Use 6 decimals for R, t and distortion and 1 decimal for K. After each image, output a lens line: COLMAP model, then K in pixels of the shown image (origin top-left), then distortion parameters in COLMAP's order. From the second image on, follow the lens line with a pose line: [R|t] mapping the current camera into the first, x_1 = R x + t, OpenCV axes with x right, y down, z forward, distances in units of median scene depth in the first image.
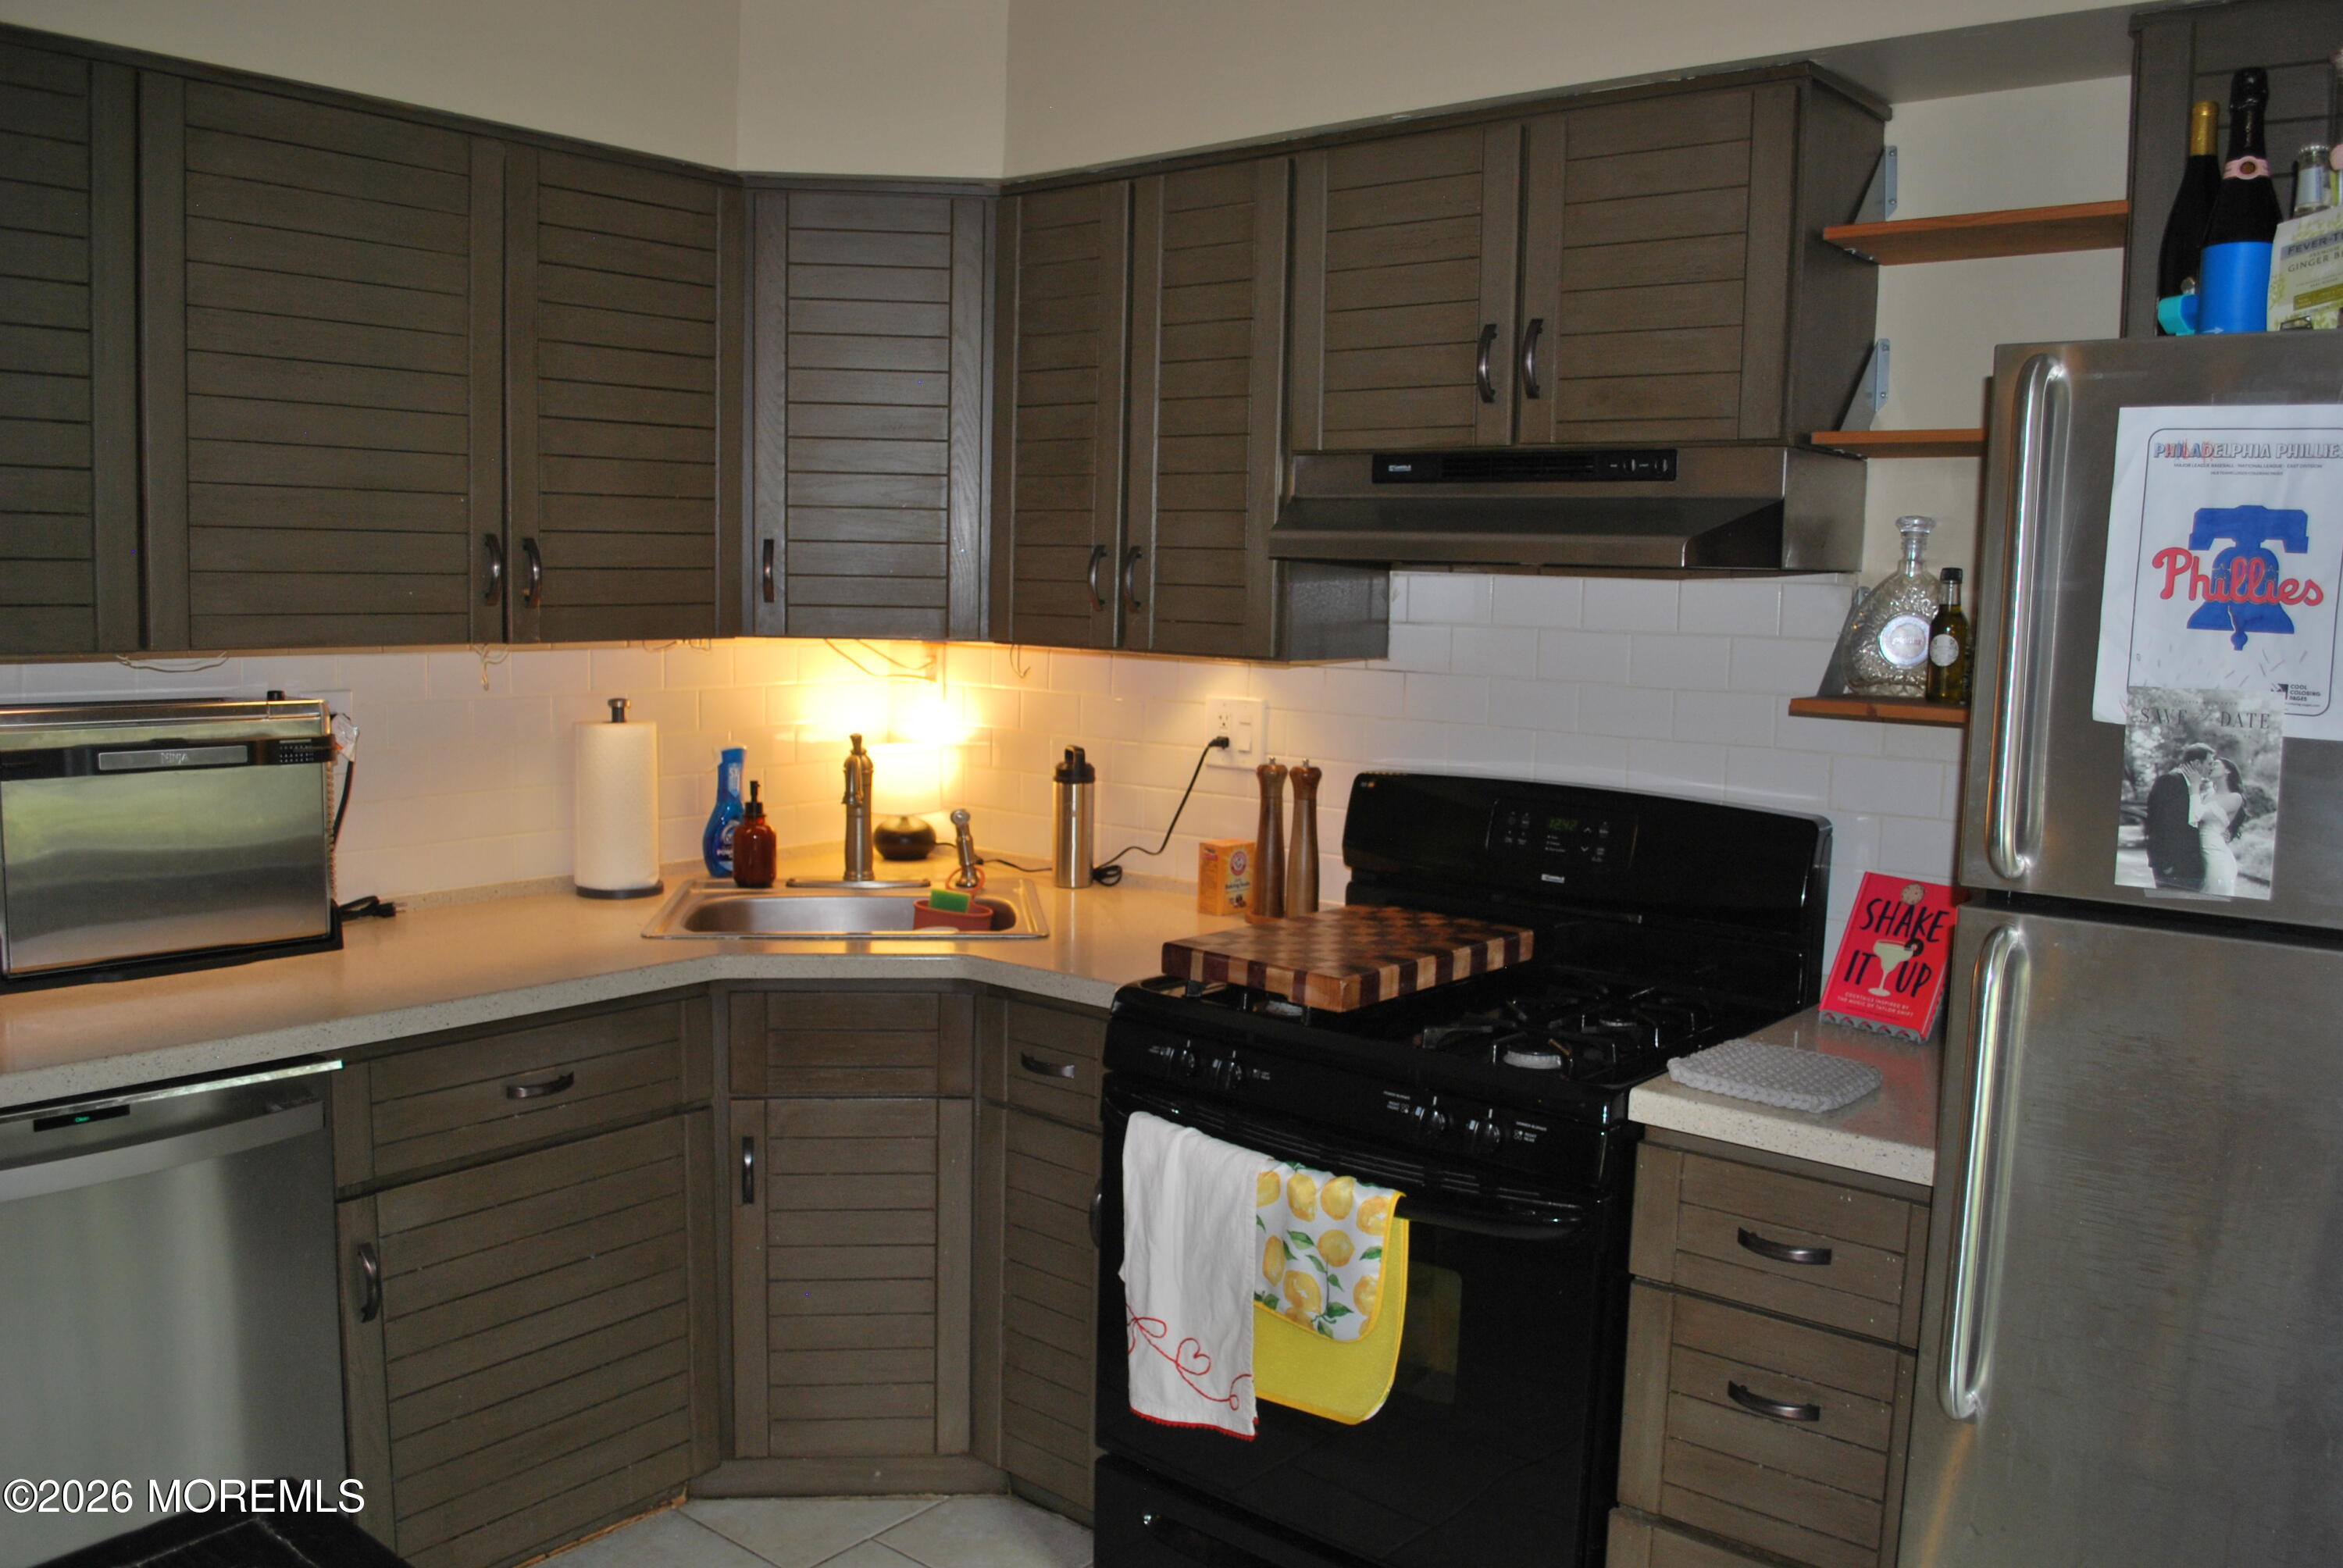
lens RADIAL K [[1876.6, 0, 1162.3], [0, 1876.6, 813.0], [0, 0, 1]] dist [-0.080879, 0.012179]
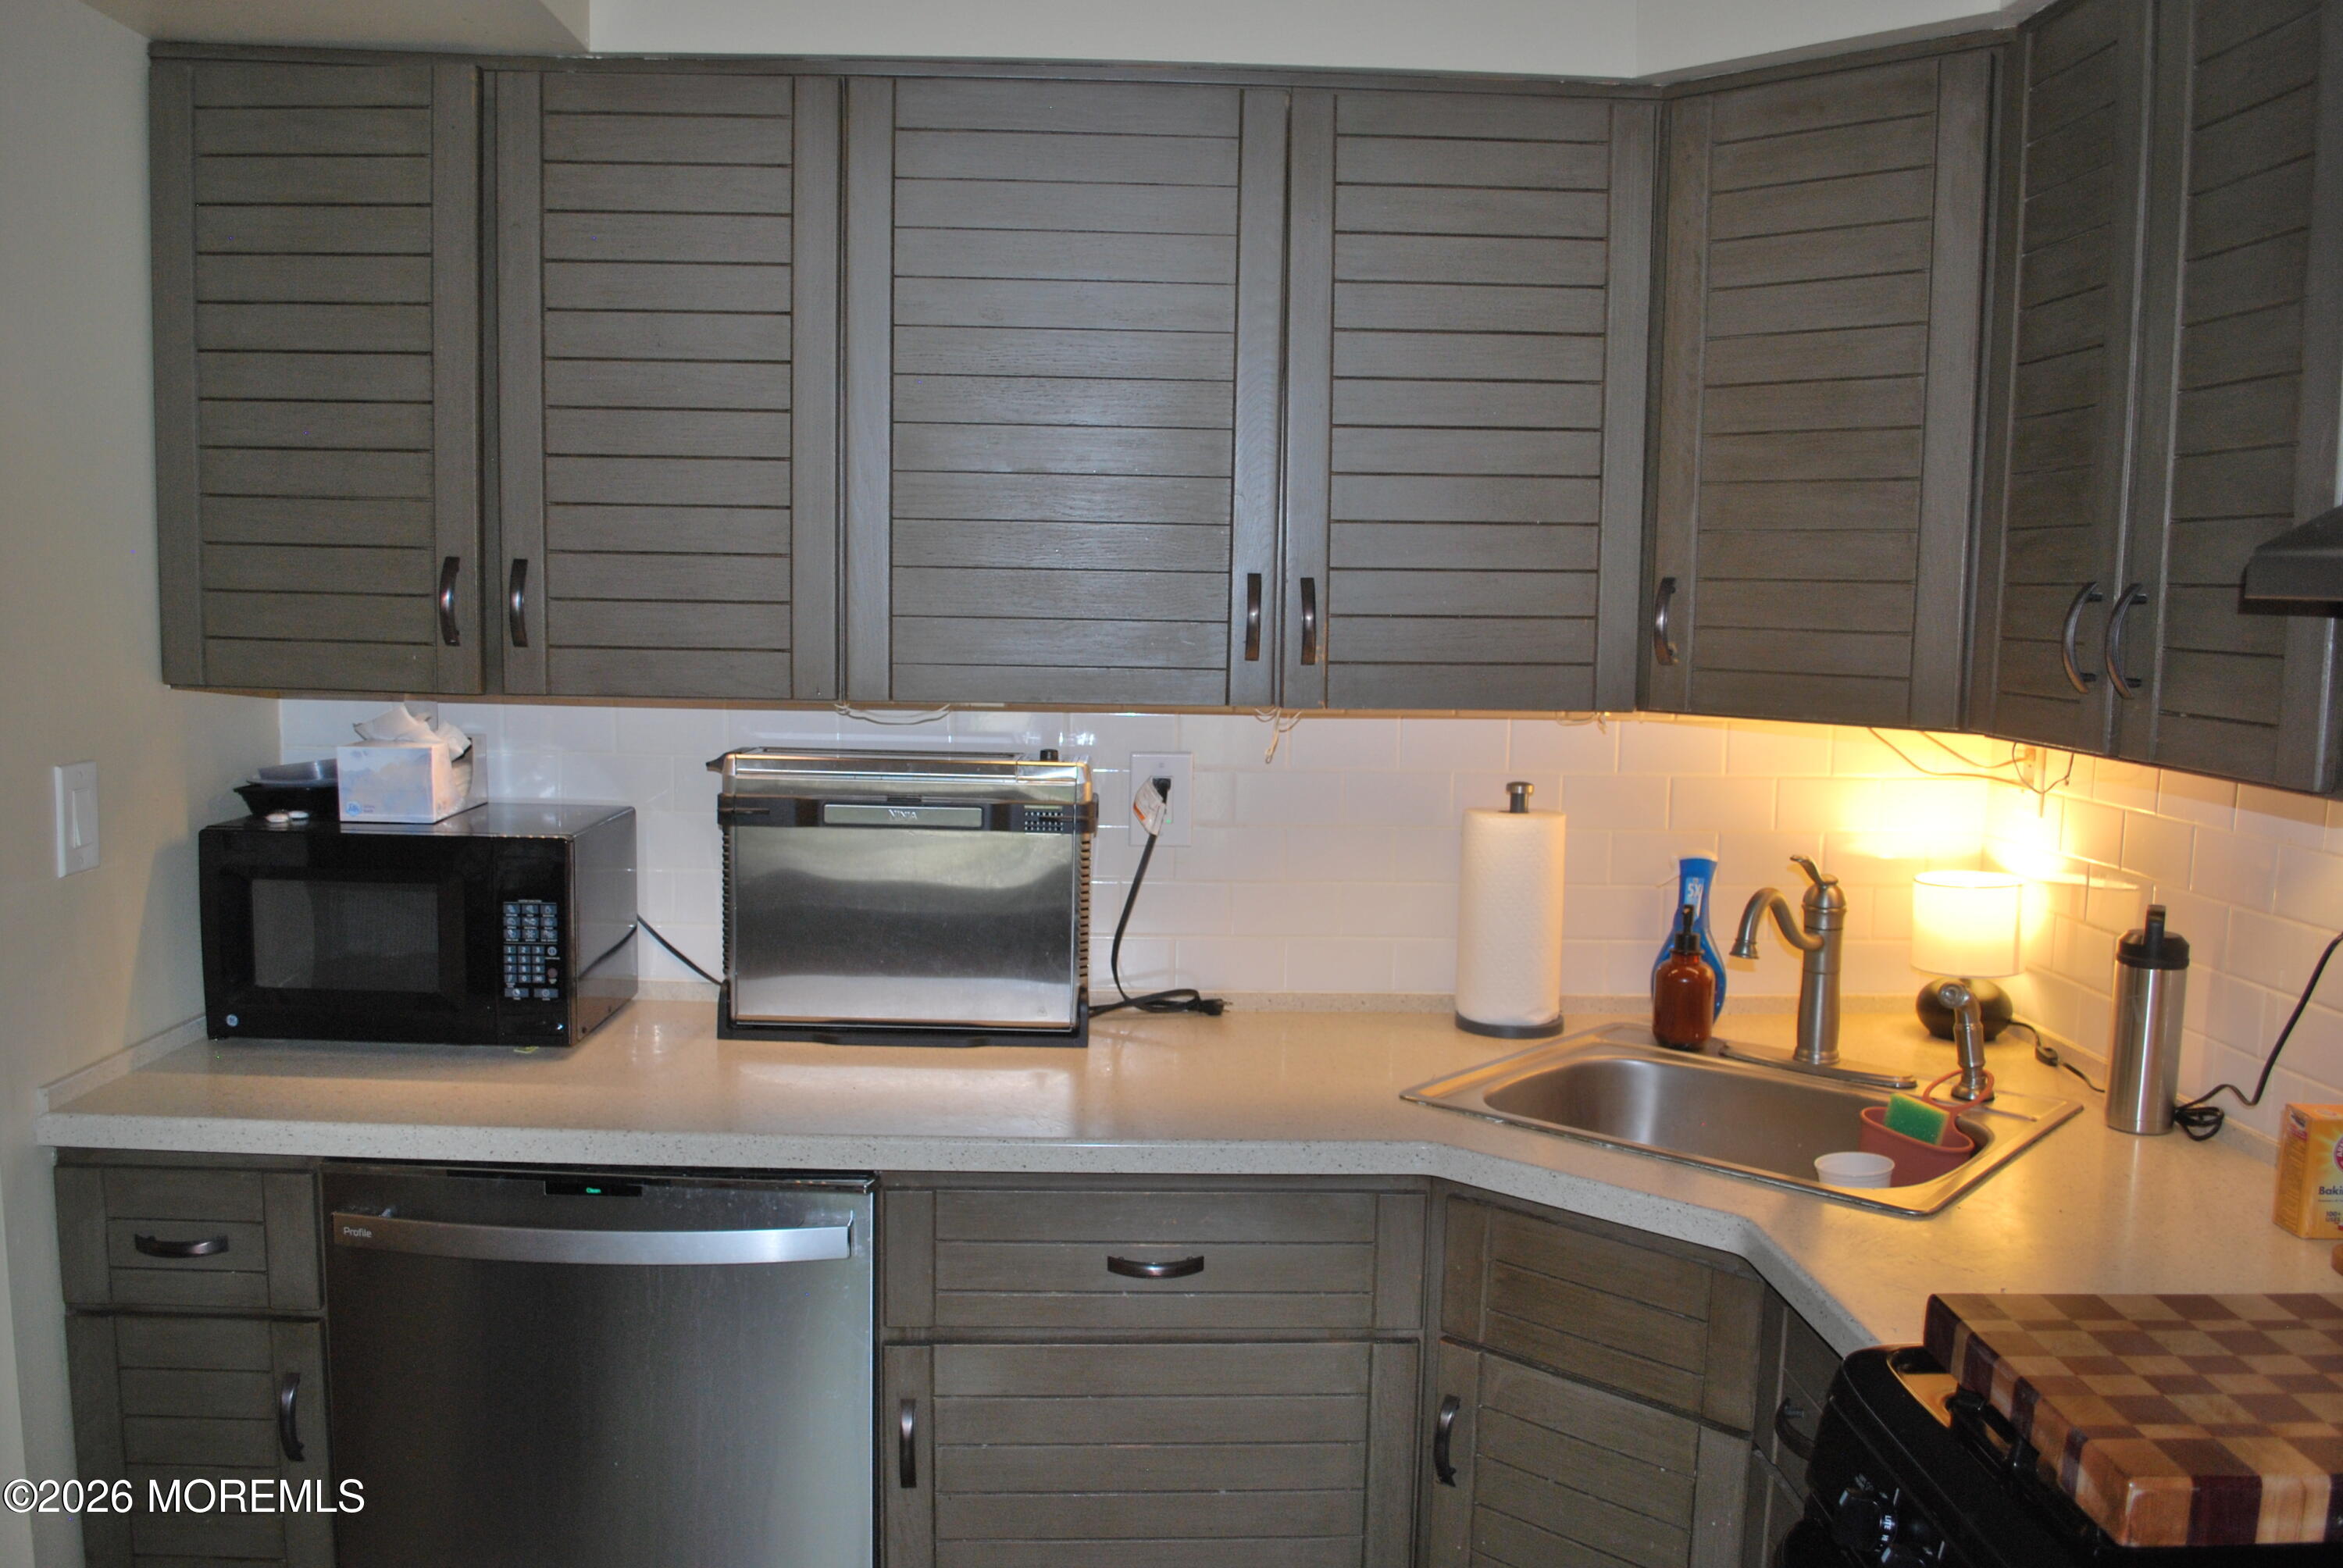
lens RADIAL K [[1839.9, 0, 1169.5], [0, 1839.9, 794.7], [0, 0, 1]] dist [-0.071414, 0.001822]
pose [[0.655791, 0.069675, -0.751720, 0.267773], [-0.099174, 0.995054, 0.005710, -0.063405], [0.748400, 0.070807, 0.659458, 0.519542]]
